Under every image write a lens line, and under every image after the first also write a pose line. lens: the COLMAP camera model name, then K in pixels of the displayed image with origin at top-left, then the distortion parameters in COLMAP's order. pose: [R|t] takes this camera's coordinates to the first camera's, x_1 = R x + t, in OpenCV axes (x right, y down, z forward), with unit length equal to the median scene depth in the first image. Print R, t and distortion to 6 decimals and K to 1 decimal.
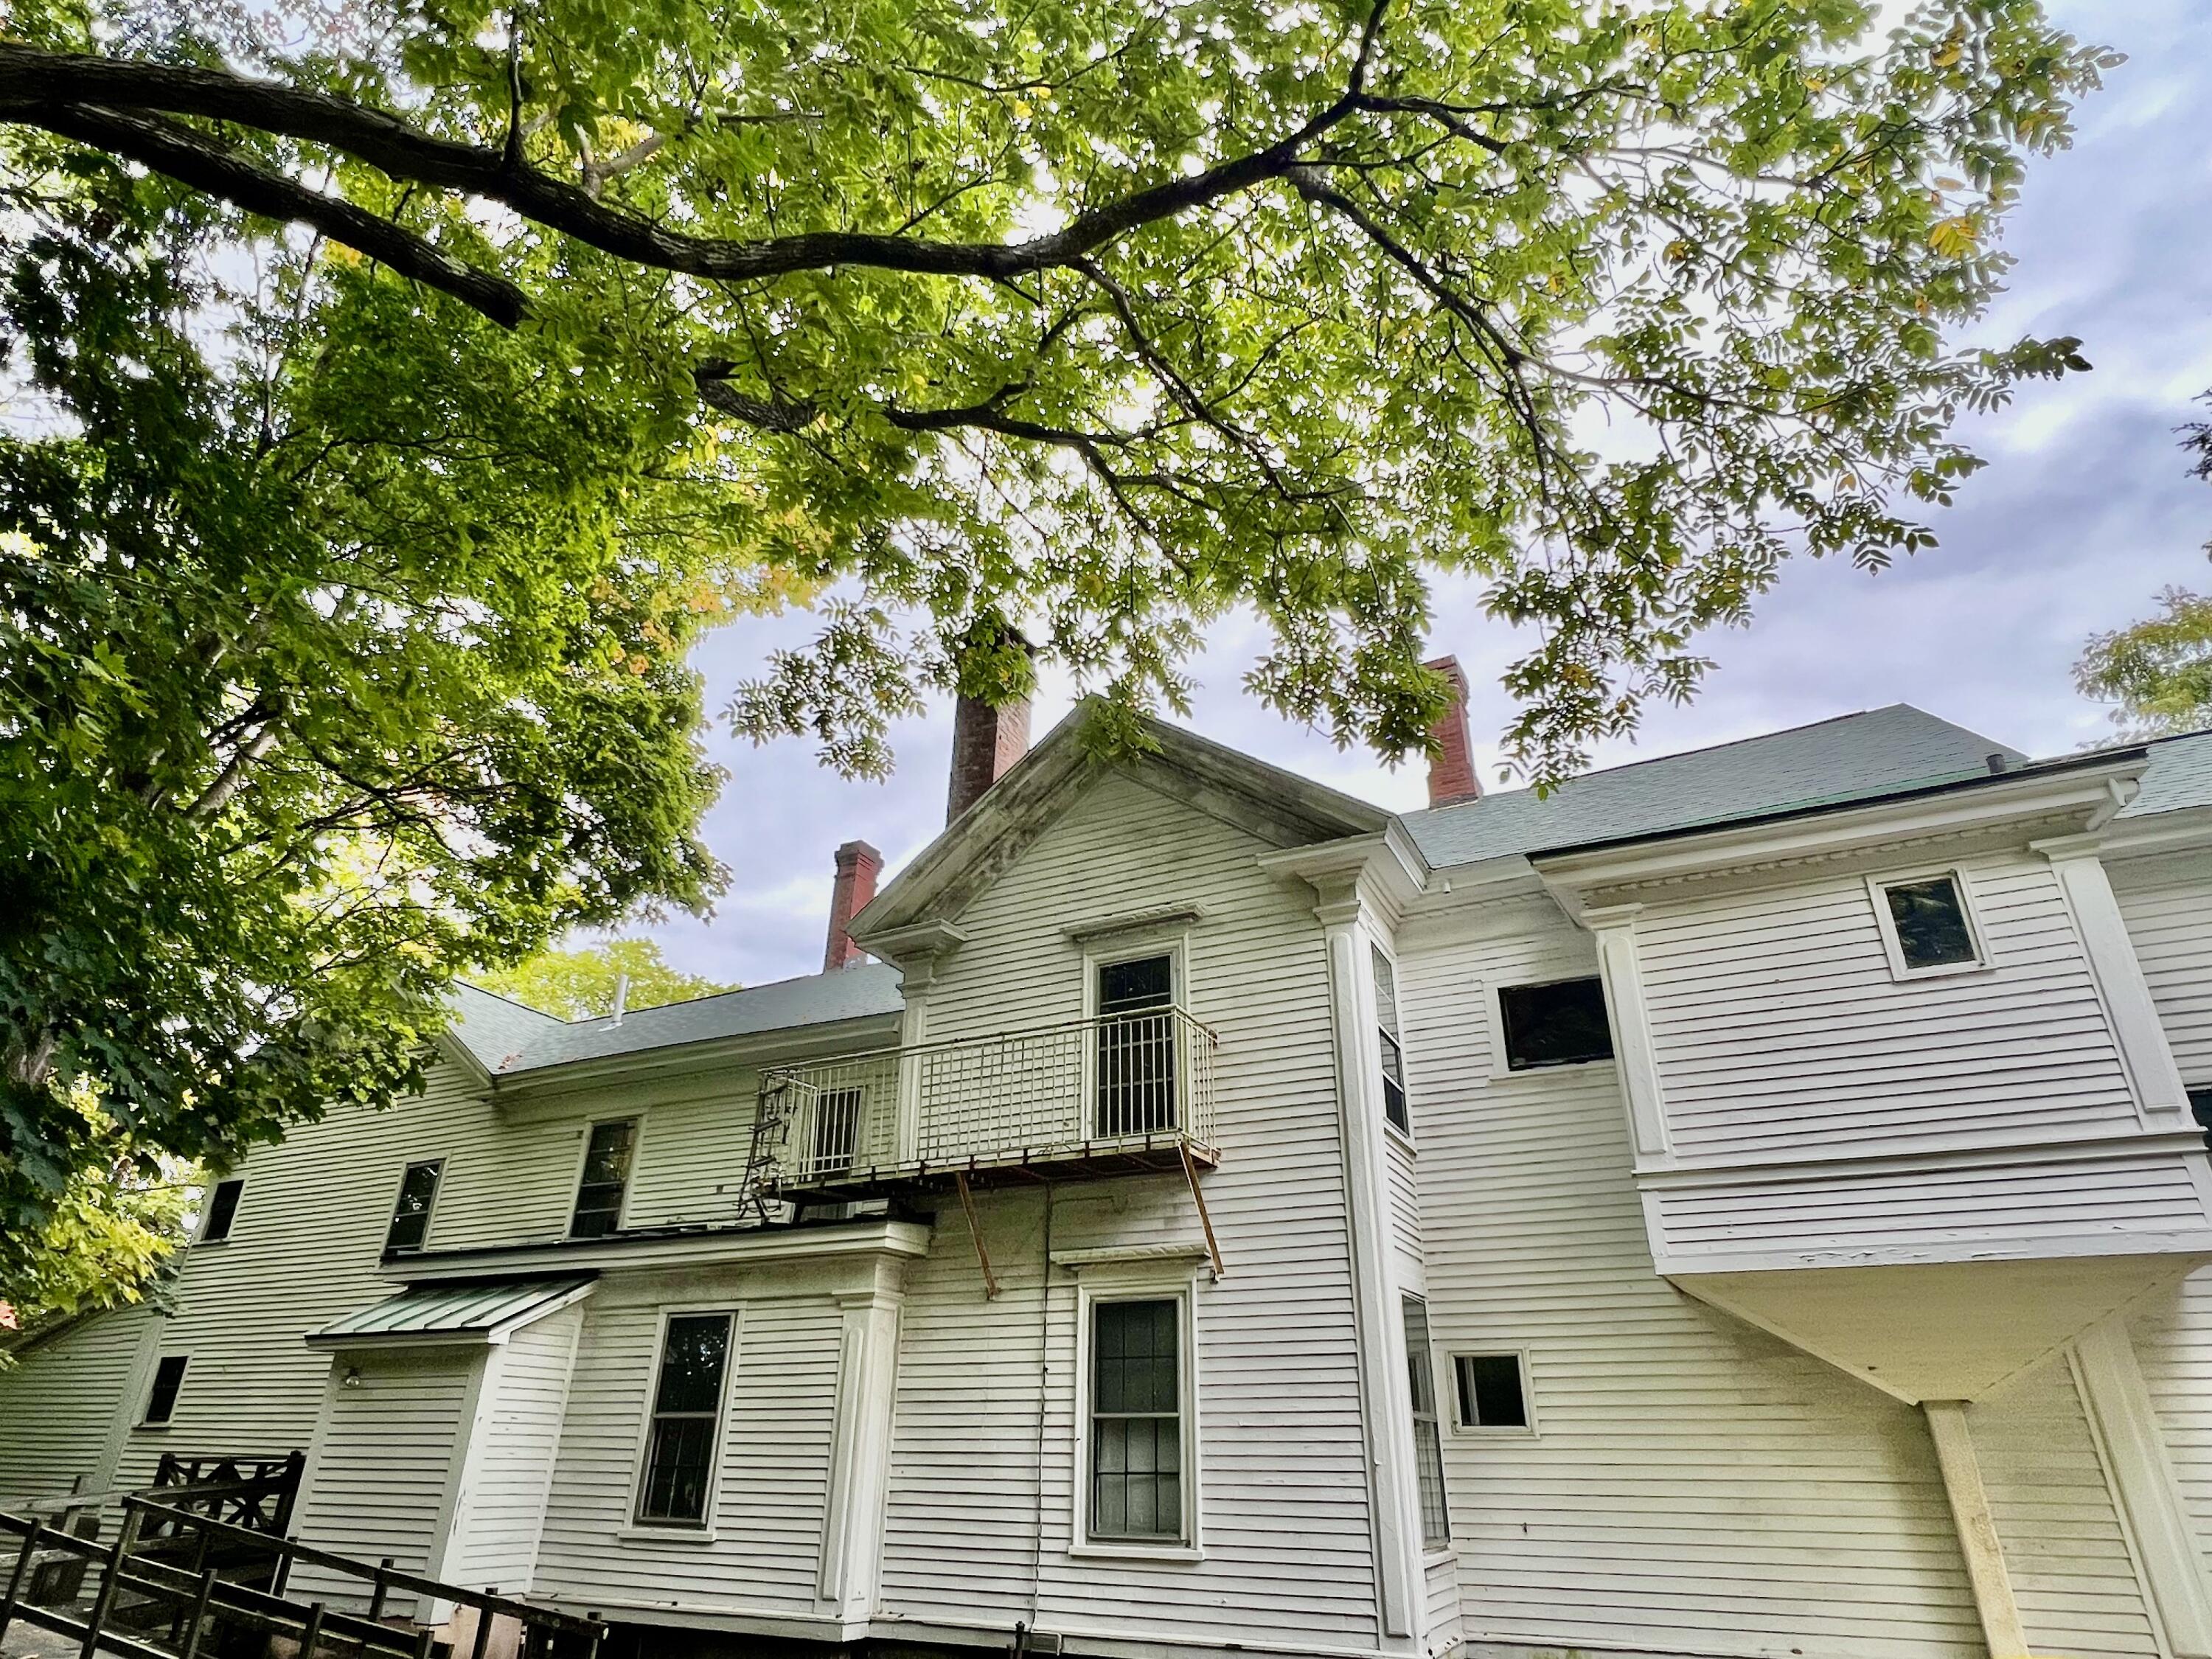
lens RADIAL K [[1231.4, 0, 1106.9], [0, 1231.4, 832.5], [0, 0, 1]] dist [-0.001433, -0.001114]
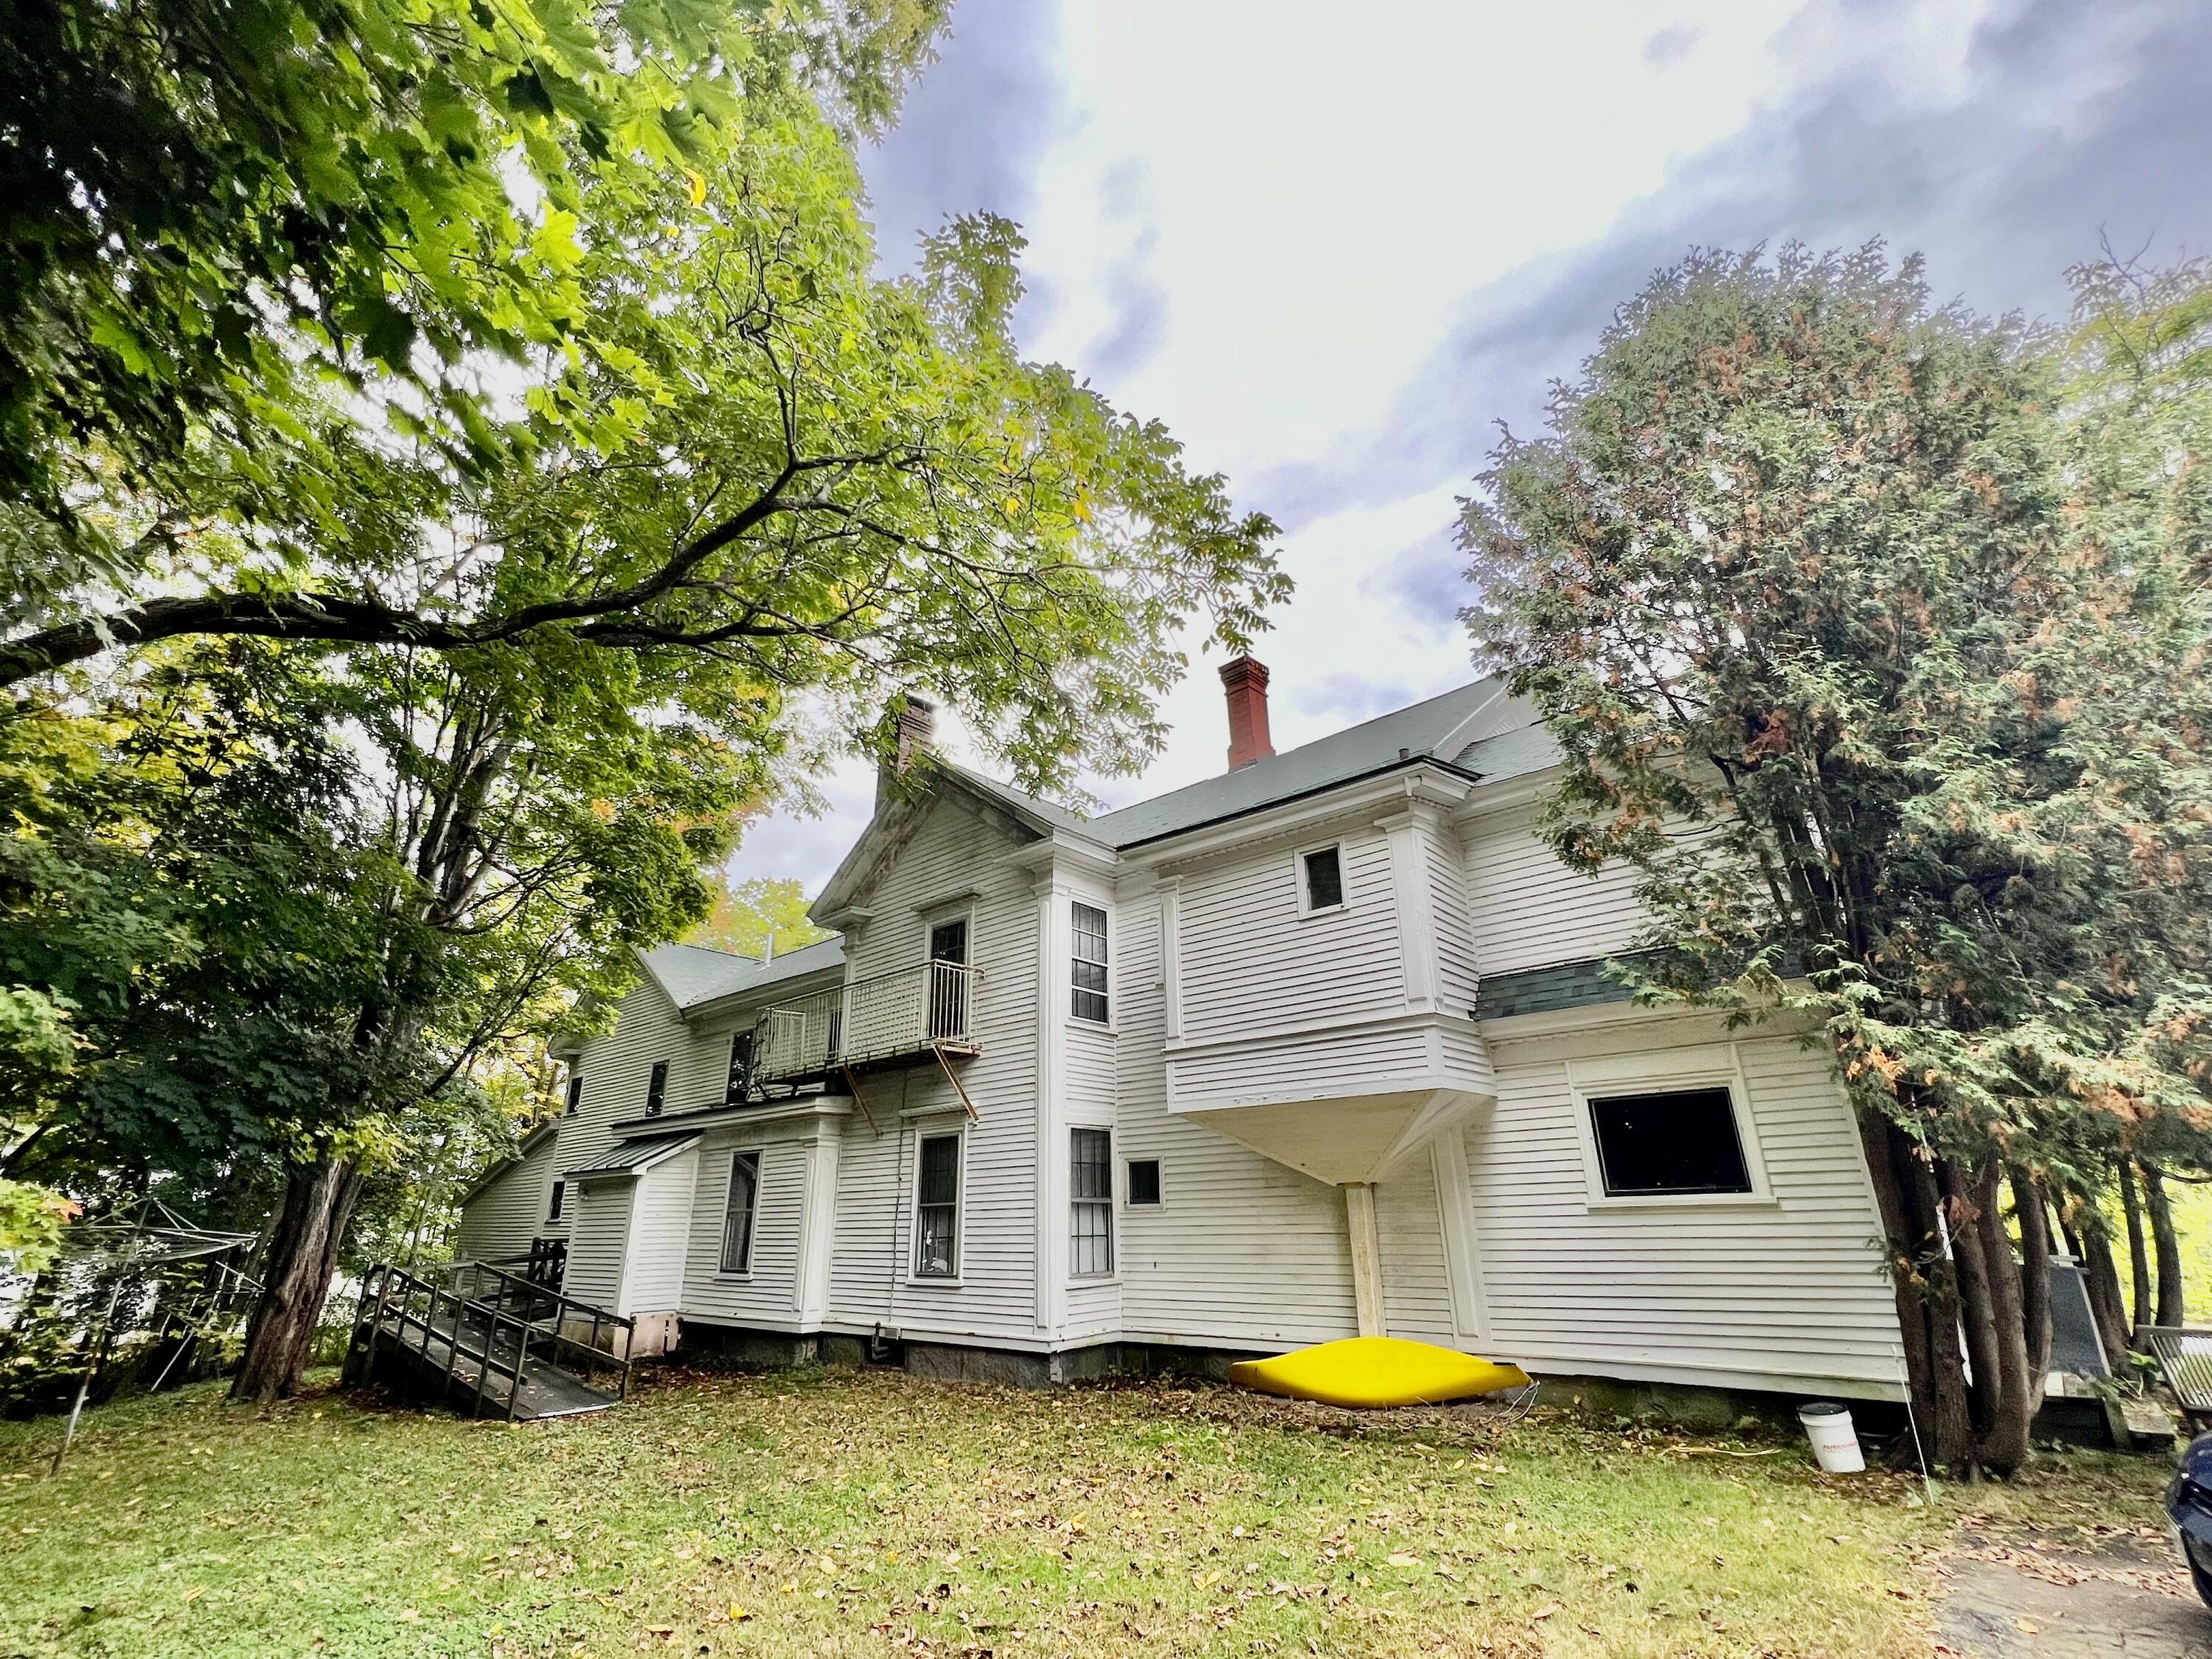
lens RADIAL K [[980.4, 0, 1108.4], [0, 980.4, 832.2], [0, 0, 1]] dist [0.000602, 0.000119]
pose [[0.968441, -0.116890, -0.220133, 0.535688], [0.137957, 0.986968, 0.082843, -0.093162], [0.207580, -0.110597, 0.971946, -0.170653]]
